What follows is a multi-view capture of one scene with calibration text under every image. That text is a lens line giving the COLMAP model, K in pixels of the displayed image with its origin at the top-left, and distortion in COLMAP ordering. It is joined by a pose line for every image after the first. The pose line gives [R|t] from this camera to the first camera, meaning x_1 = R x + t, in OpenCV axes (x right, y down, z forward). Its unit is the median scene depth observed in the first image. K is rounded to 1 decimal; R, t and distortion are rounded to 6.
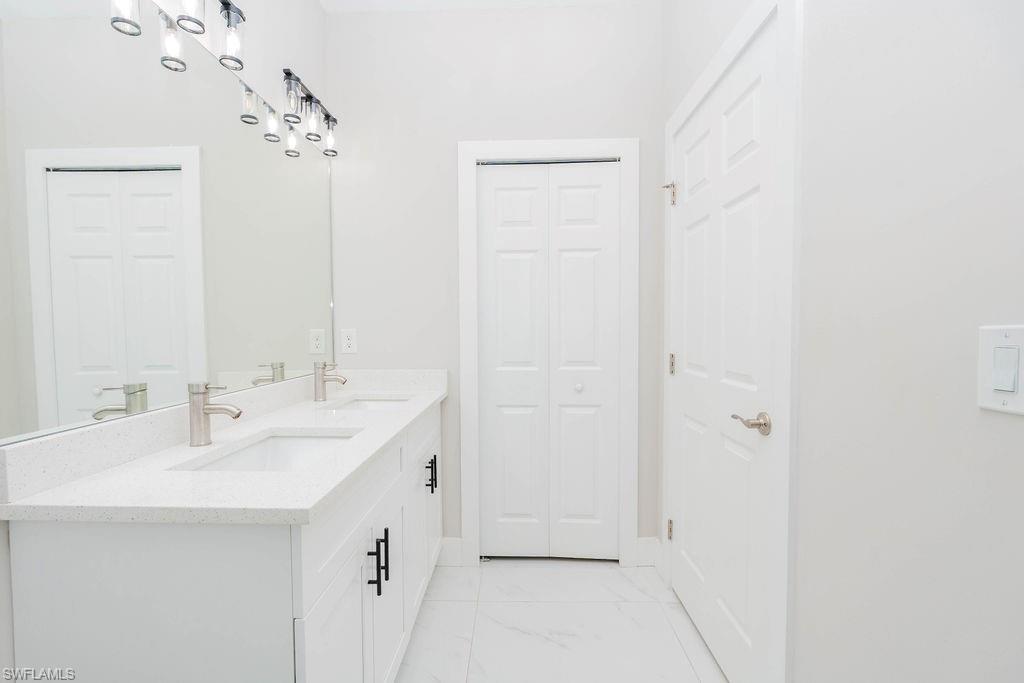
lens RADIAL K [[459.1, 0, 508.9], [0, 459.1, 344.8], [0, 0, 1]] dist [-0.001532, -0.000311]
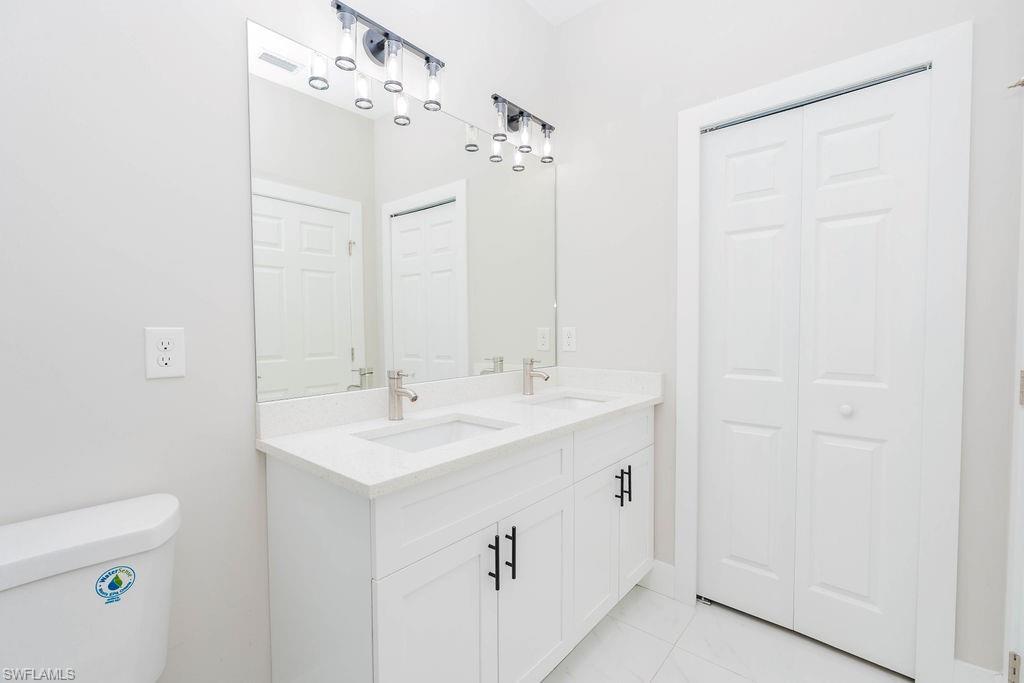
lens RADIAL K [[456.7, 0, 509.4], [0, 456.7, 344.4], [0, 0, 1]] dist [0.002956, -0.000156]
pose [[0.773168, 0.025033, -0.633707, 0.216575], [-0.022995, 0.999670, 0.011433, -0.005415], [0.633784, 0.005733, 0.773489, 0.137250]]
